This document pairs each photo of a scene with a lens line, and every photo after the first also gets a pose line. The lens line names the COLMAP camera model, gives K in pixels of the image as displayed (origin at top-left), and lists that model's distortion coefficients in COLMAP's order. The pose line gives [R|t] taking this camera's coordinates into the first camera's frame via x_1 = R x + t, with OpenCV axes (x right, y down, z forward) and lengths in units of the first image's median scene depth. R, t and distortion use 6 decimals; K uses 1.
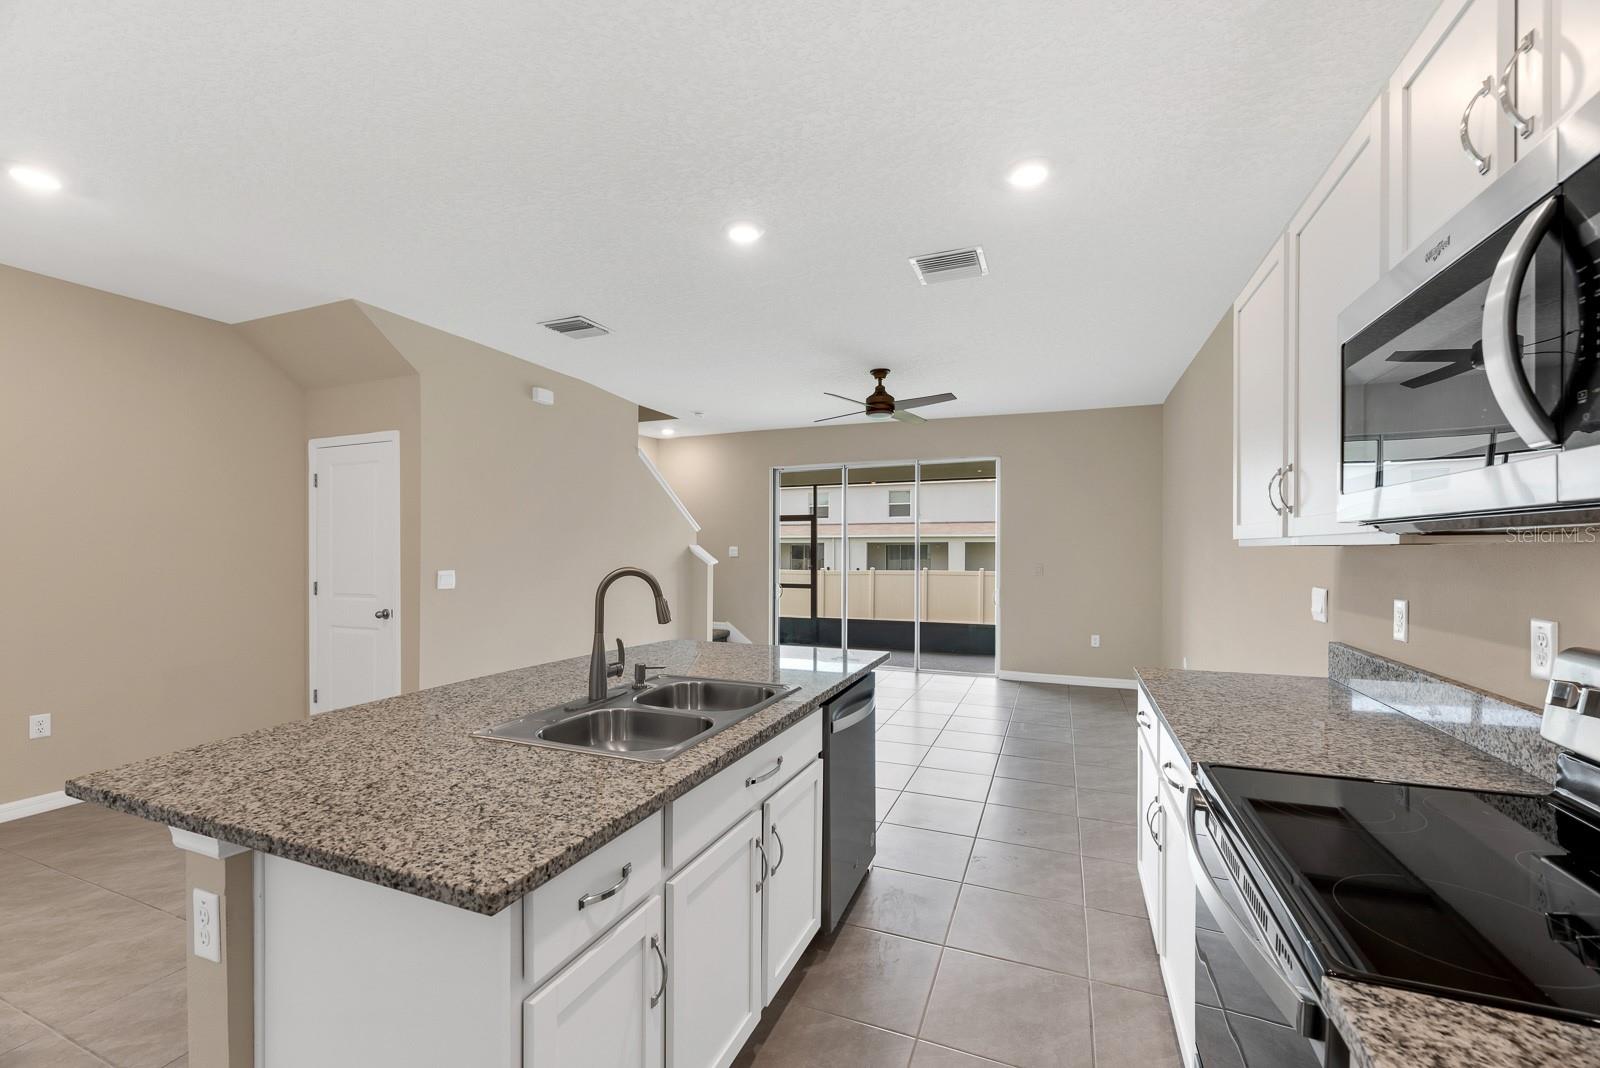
lens RADIAL K [[652.9, 0, 791.8], [0, 652.9, 556.5], [0, 0, 1]] dist [-0.001892, -0.000245]
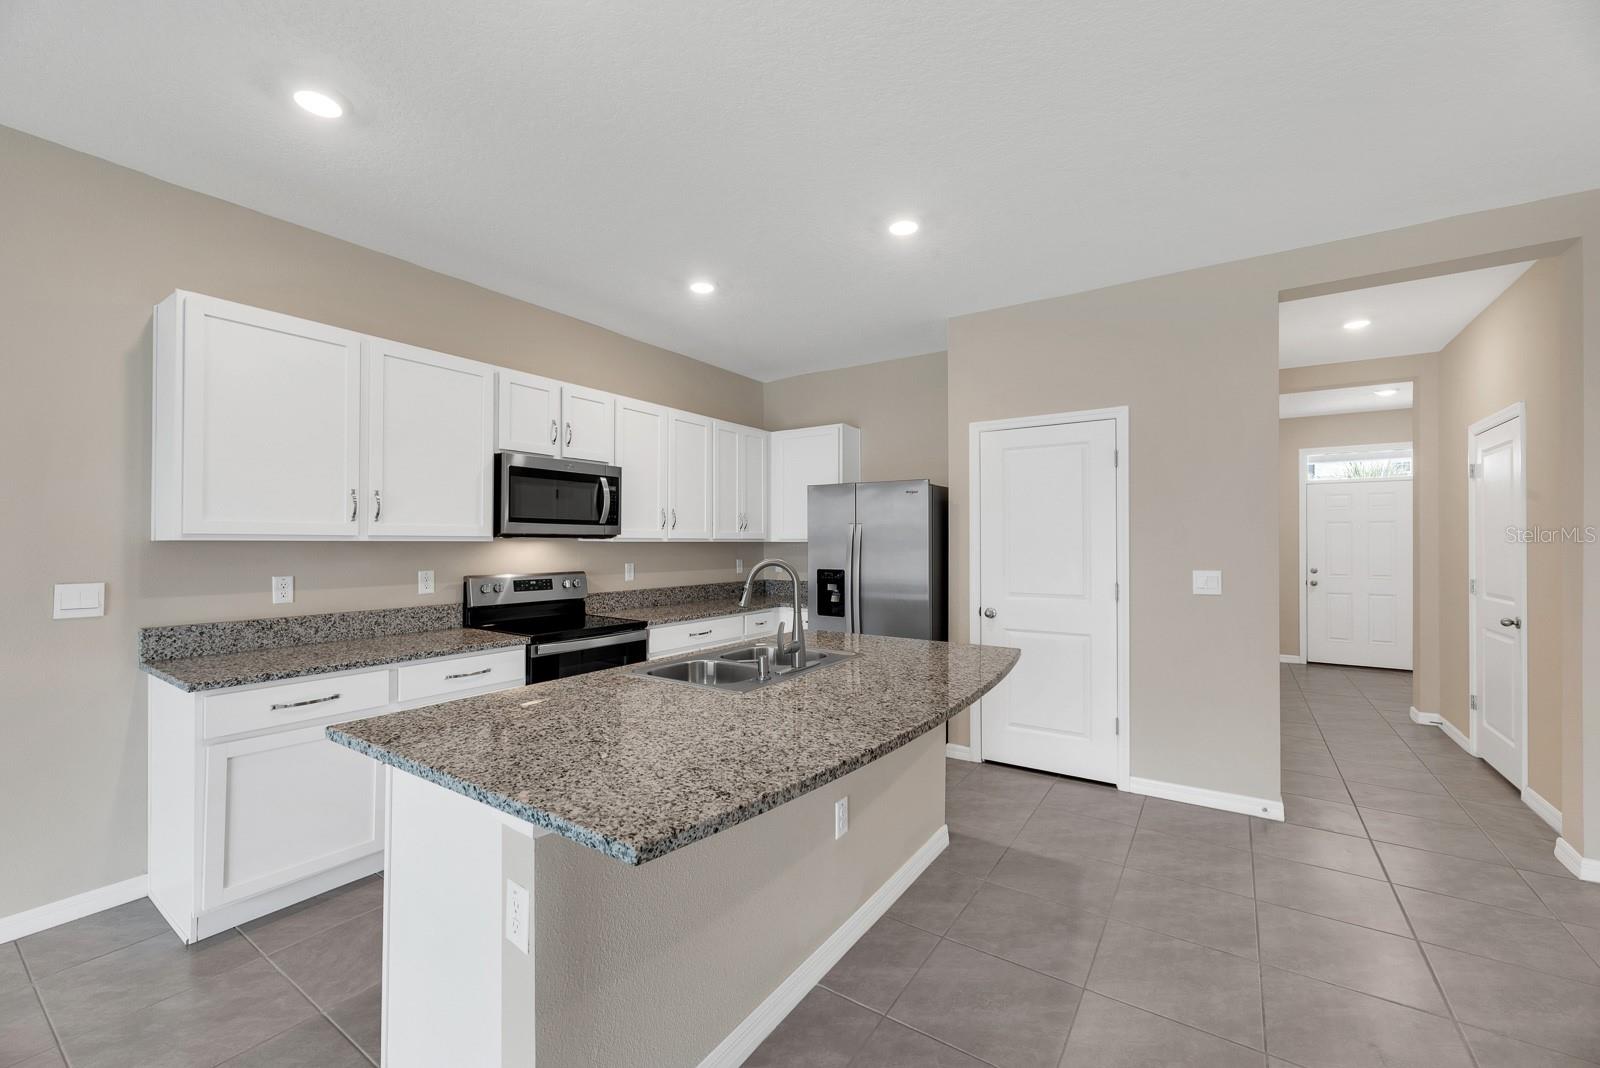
lens RADIAL K [[645.8, 0, 795.6], [0, 645.8, 537.3], [0, 0, 1]] dist [0.000331, 0.000106]
pose [[-0.978437, -0.000731, 0.206542, -0.166482], [-0.000074, 0.999995, 0.003187, -0.008745], [-0.206544, 0.003103, -0.978432, 0.674188]]
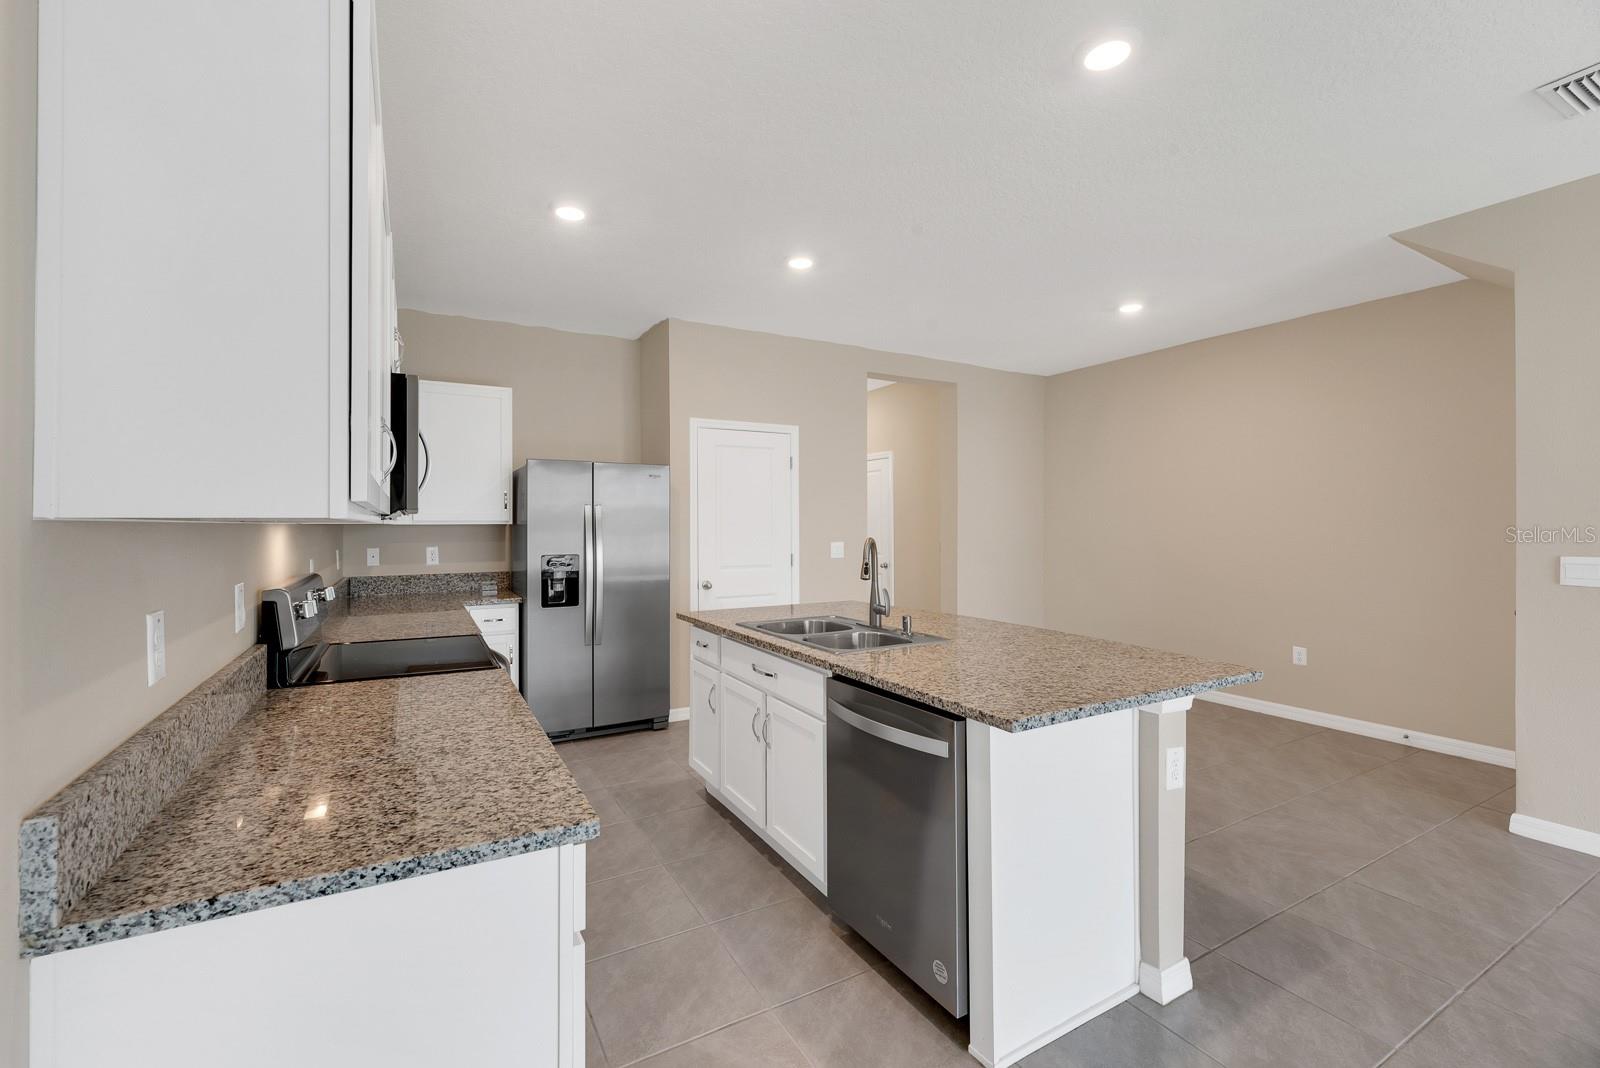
lens RADIAL K [[661.3, 0, 771.2], [0, 661.3, 524.9], [0, 0, 1]] dist [-0.000235, 0.000193]
pose [[-0.633442, -0.000089, -0.773790, 0.314413], [-0.006513, 0.999965, 0.005217, -0.005218], [0.773763, 0.008345, -0.633421, 0.546481]]
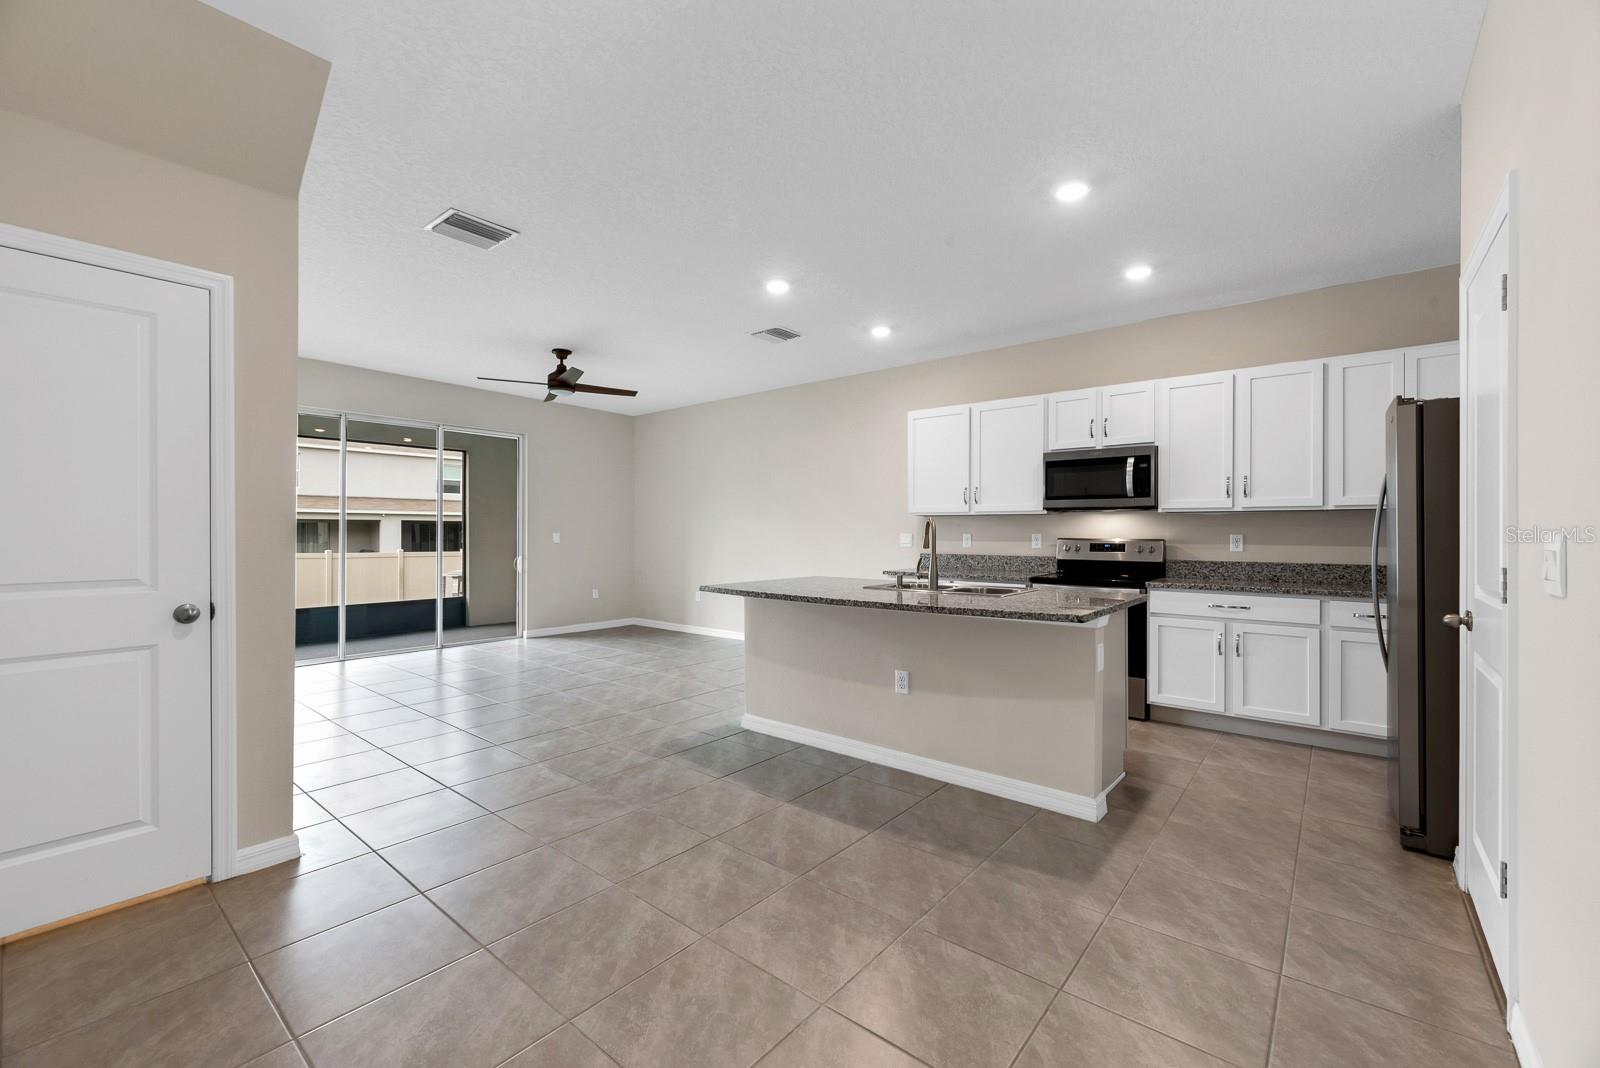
lens RADIAL K [[656.6, 0, 806.8], [0, 656.6, 536.0], [0, 0, 1]] dist [-0.003628, -0.000158]
pose [[0.292273, -0.006114, 0.956315, -0.662901], [0.007461, 0.999964, 0.004113, 0.017889], [-0.956306, 0.005933, 0.292308, 0.247676]]
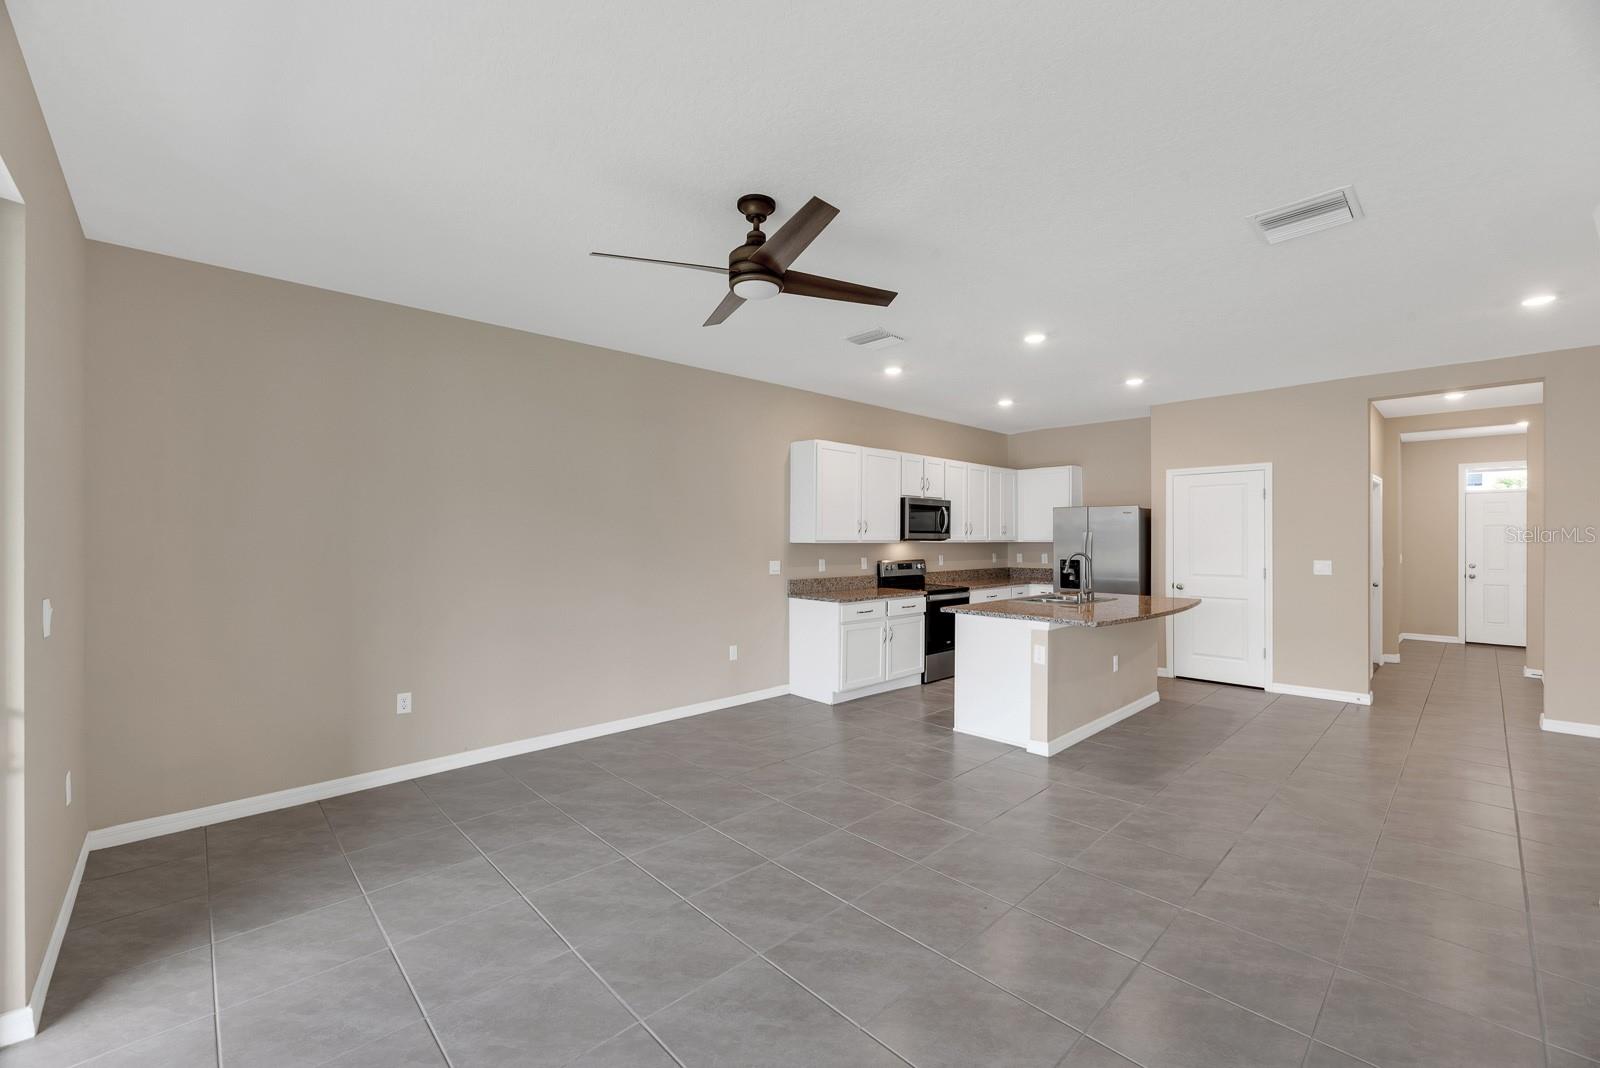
lens RADIAL K [[648.6, 0, 795.0], [0, 648.6, 540.8], [0, 0, 1]] dist [-0.001312, -0.000543]
pose [[-0.909867, -0.003816, 0.414883, -0.090772], [0.002059, 0.999904, 0.013713, -0.021374], [-0.414895, 0.013331, -0.909771, 1.221759]]
